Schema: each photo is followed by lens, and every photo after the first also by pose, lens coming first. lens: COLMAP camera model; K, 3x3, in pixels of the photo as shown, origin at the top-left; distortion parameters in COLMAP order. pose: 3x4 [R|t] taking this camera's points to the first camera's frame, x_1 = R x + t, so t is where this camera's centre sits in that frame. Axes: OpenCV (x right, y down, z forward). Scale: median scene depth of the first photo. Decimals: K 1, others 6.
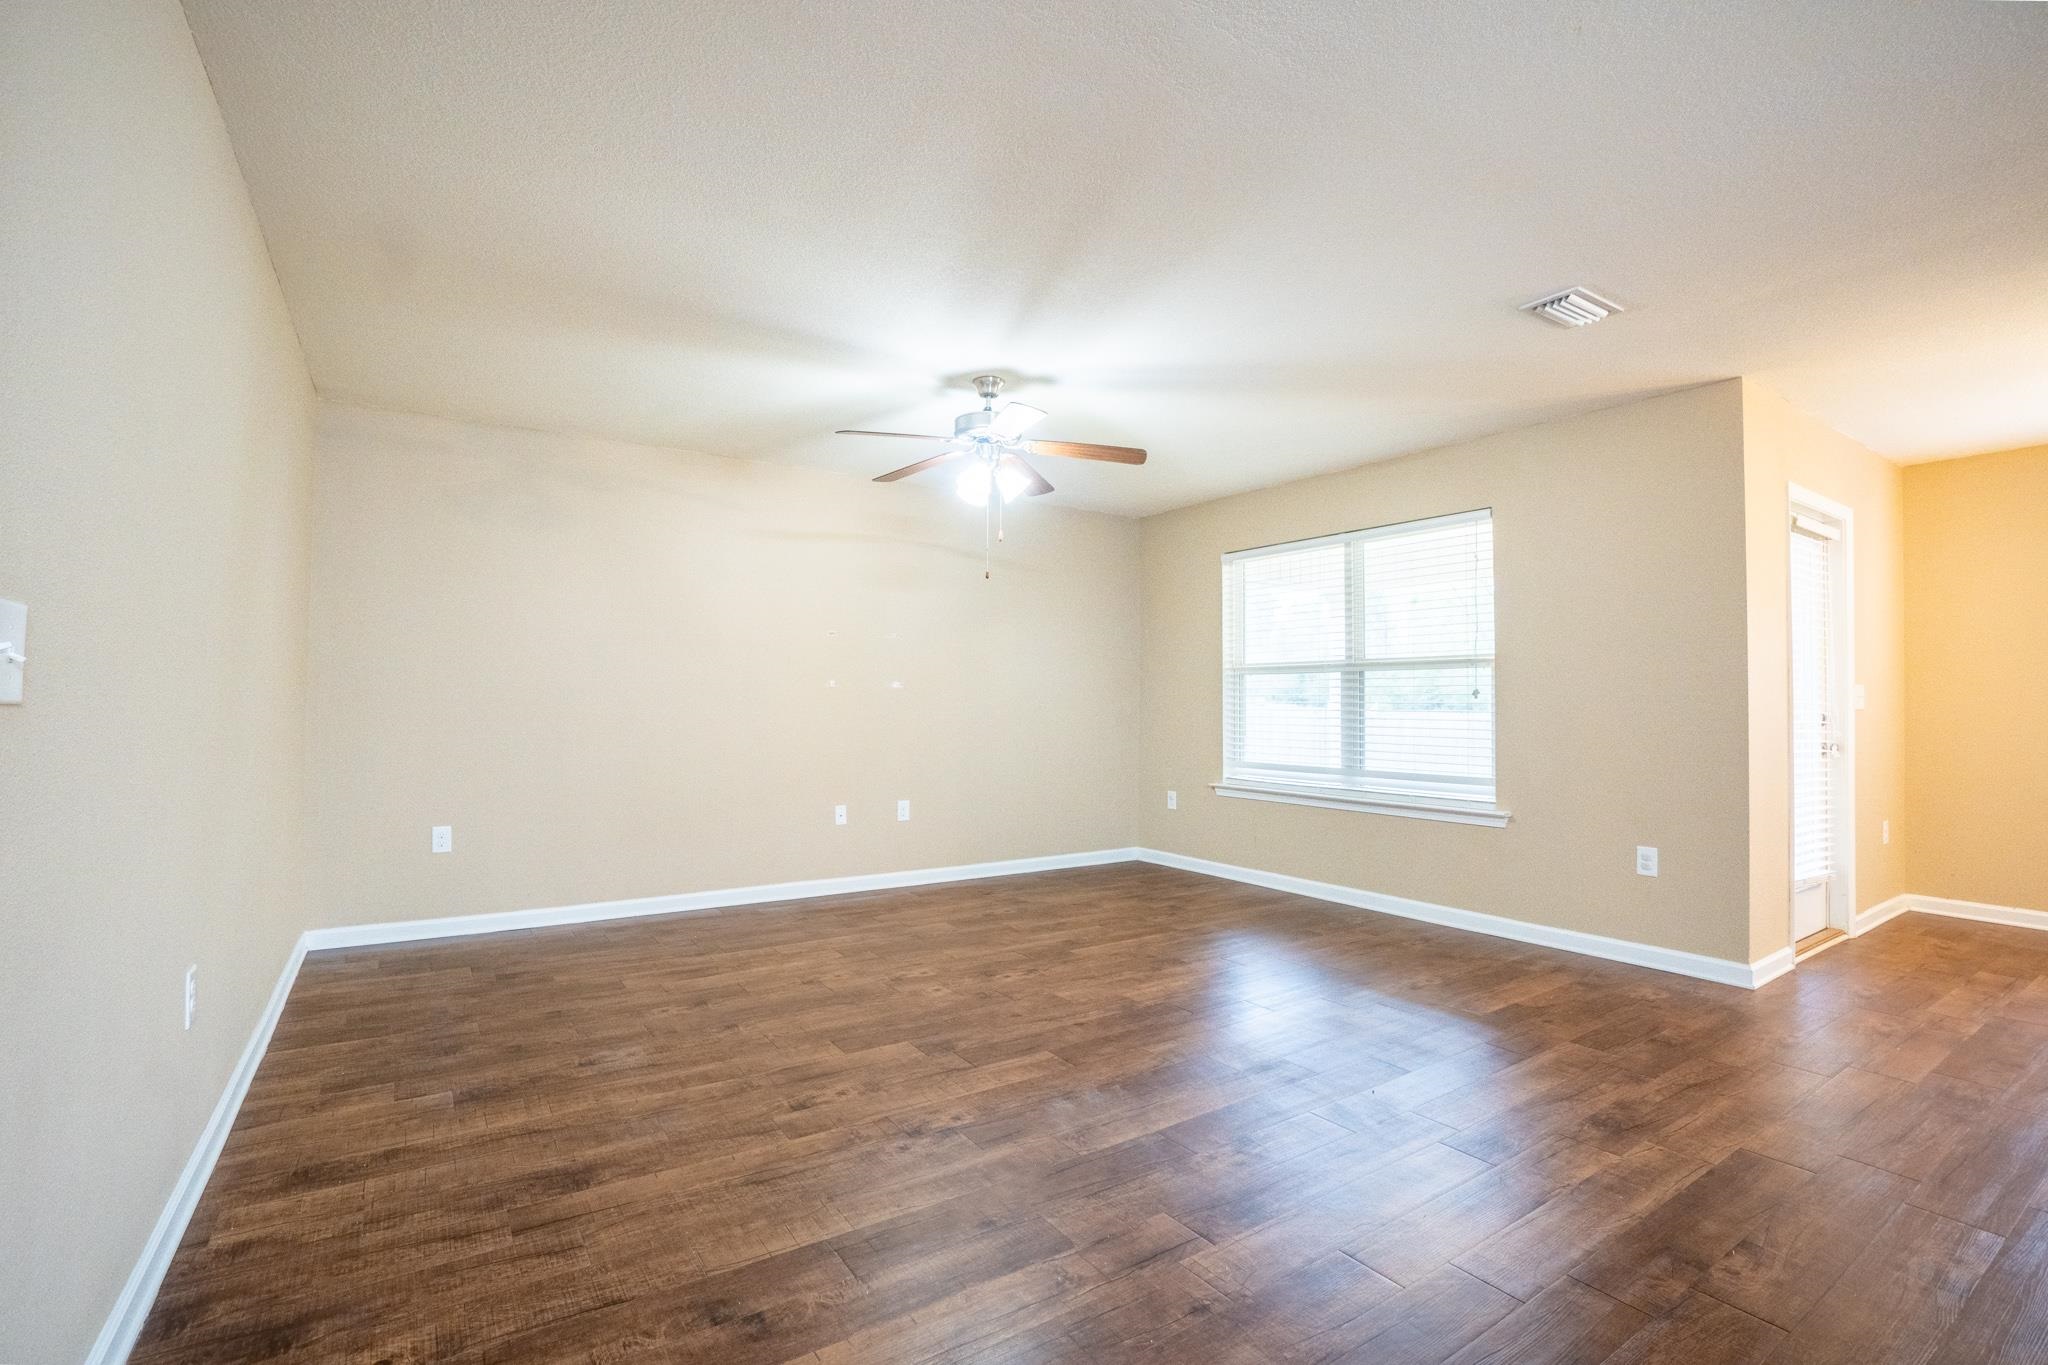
lens RADIAL K [[927.5, 0, 999.5], [0, 927.5, 679.1], [0, 0, 1]] dist [-0.061998, 0.020312]
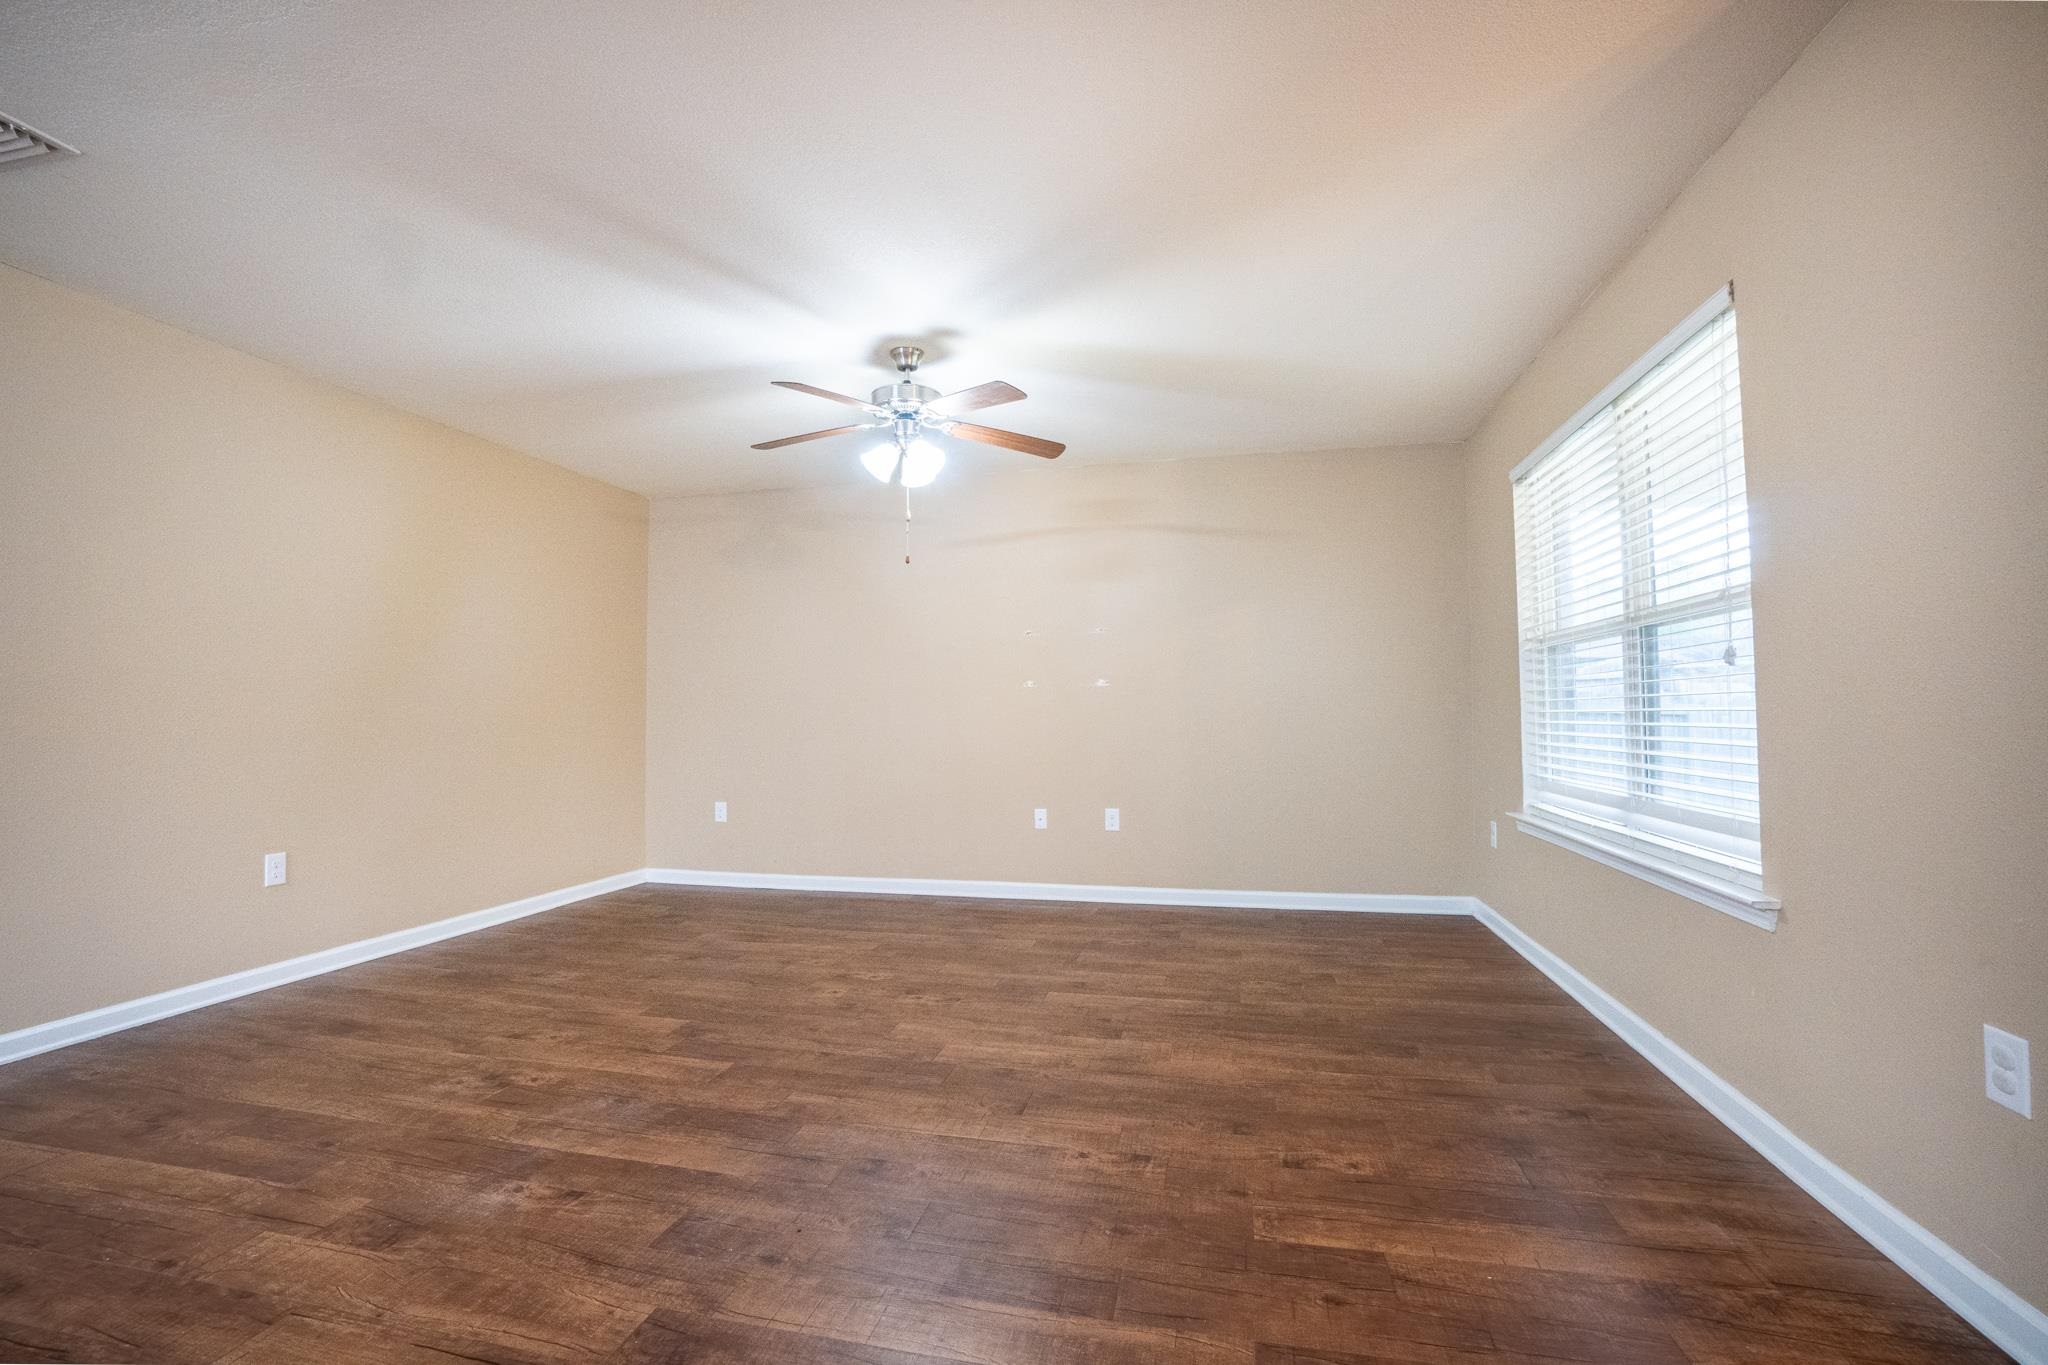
lens RADIAL K [[920.5, 0, 1008.1], [0, 920.5, 676.8], [0, 0, 1]] dist [-0.063024, 0.025045]
pose [[0.680062, -0.041752, -0.731964, 0.746220], [0.029580, 0.999127, -0.029508, 0.036803], [0.732557, -0.001584, 0.680704, 0.459227]]
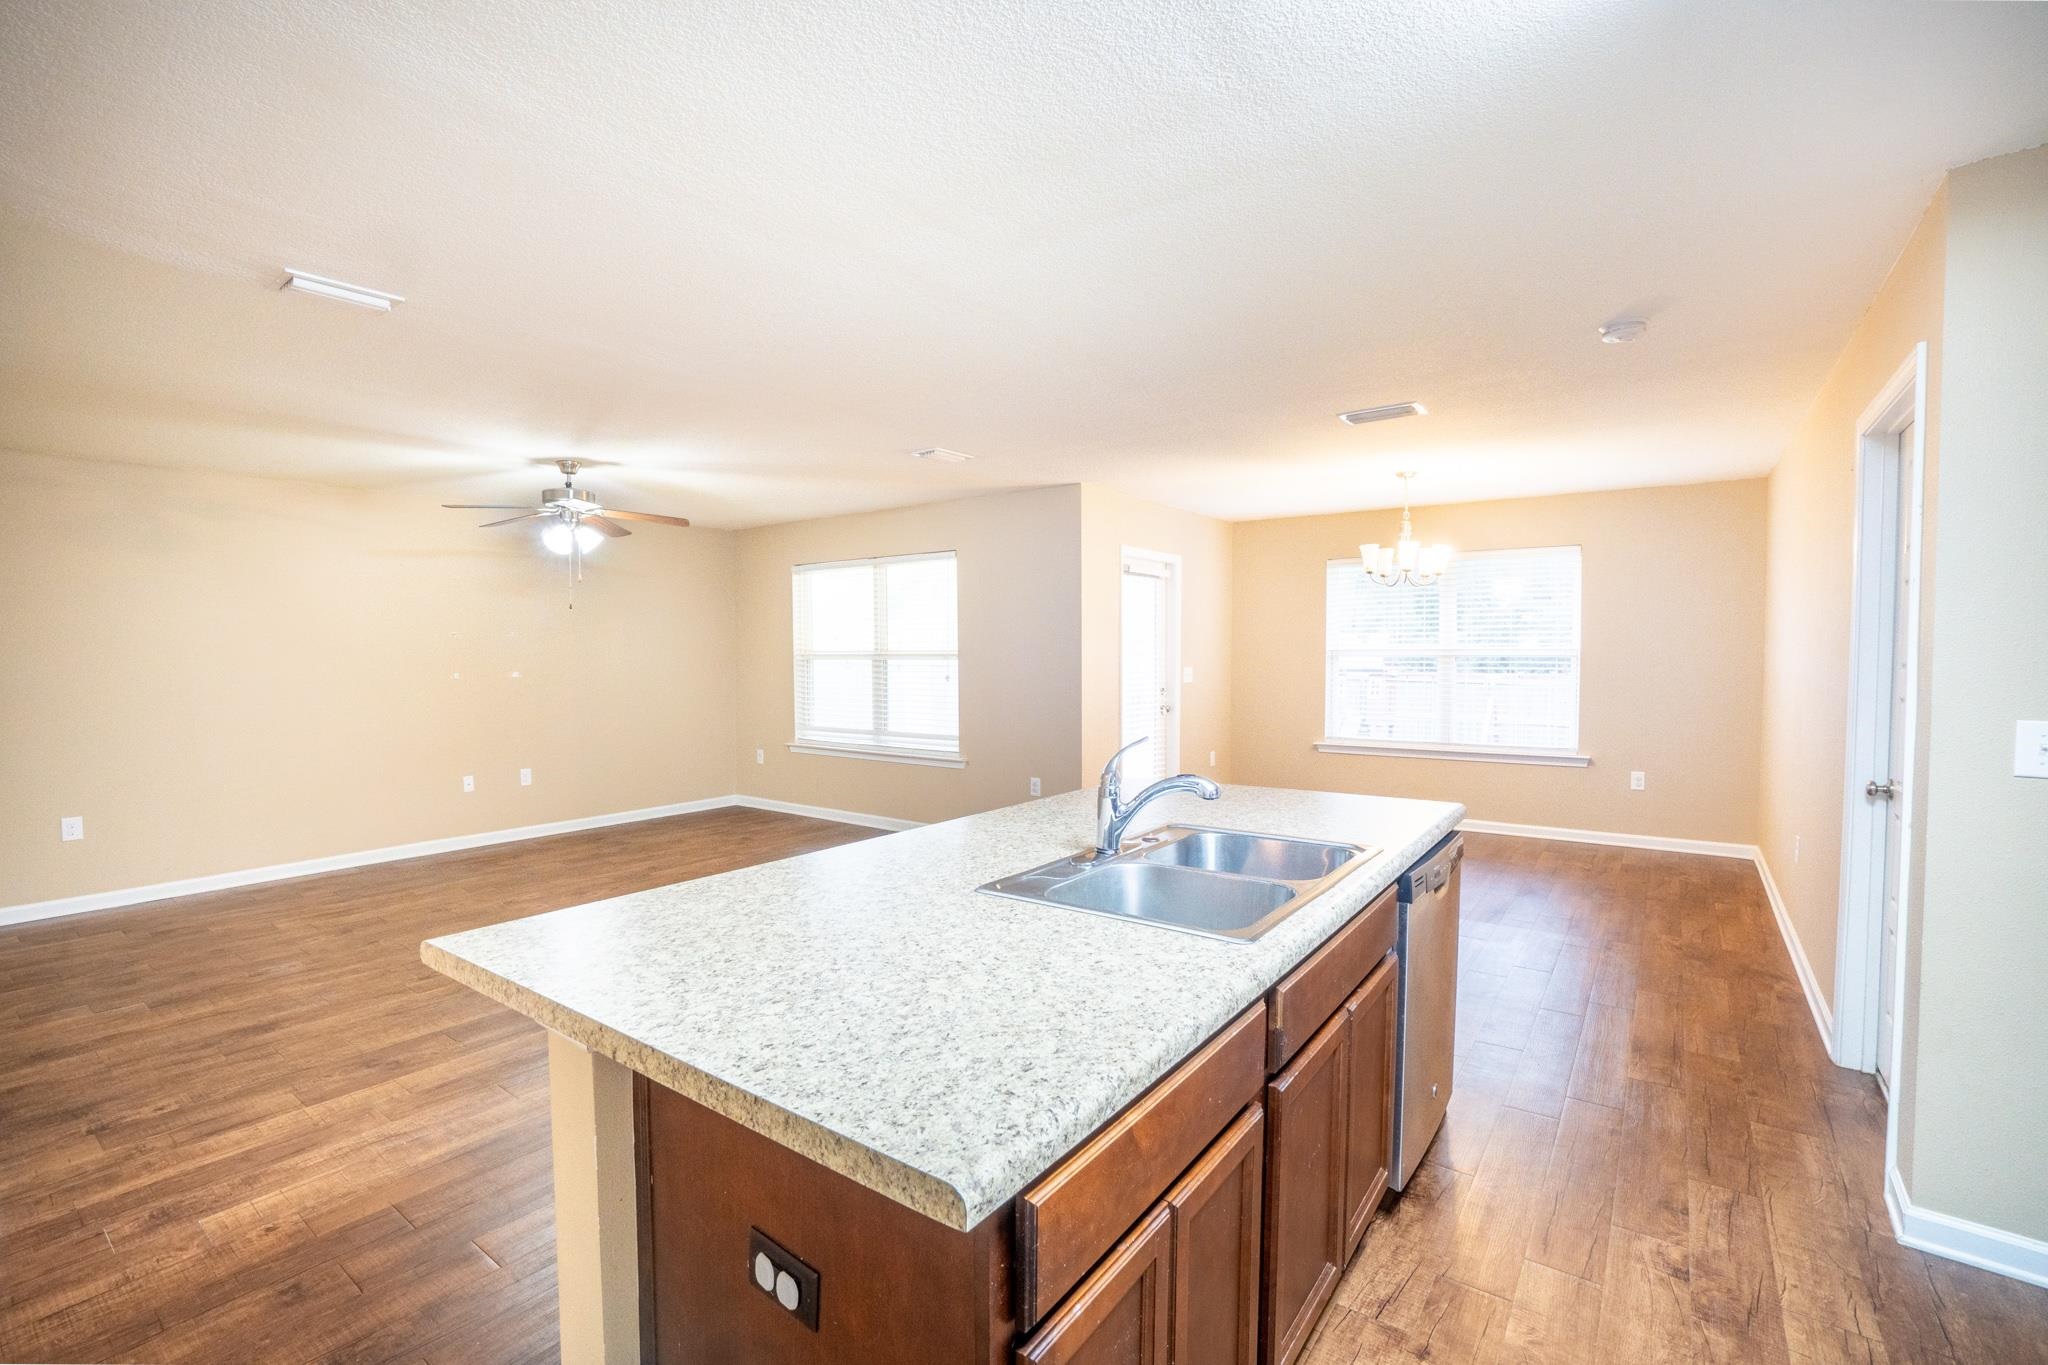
lens RADIAL K [[920.5, 0, 1008.1], [0, 920.5, 676.8], [0, 0, 1]] dist [-0.063024, 0.025045]
pose [[0.941120, -0.022917, 0.337294, 0.143464], [0.003591, 0.998321, 0.057812, -0.086196], [-0.338053, -0.053197, 0.939622, -0.502374]]
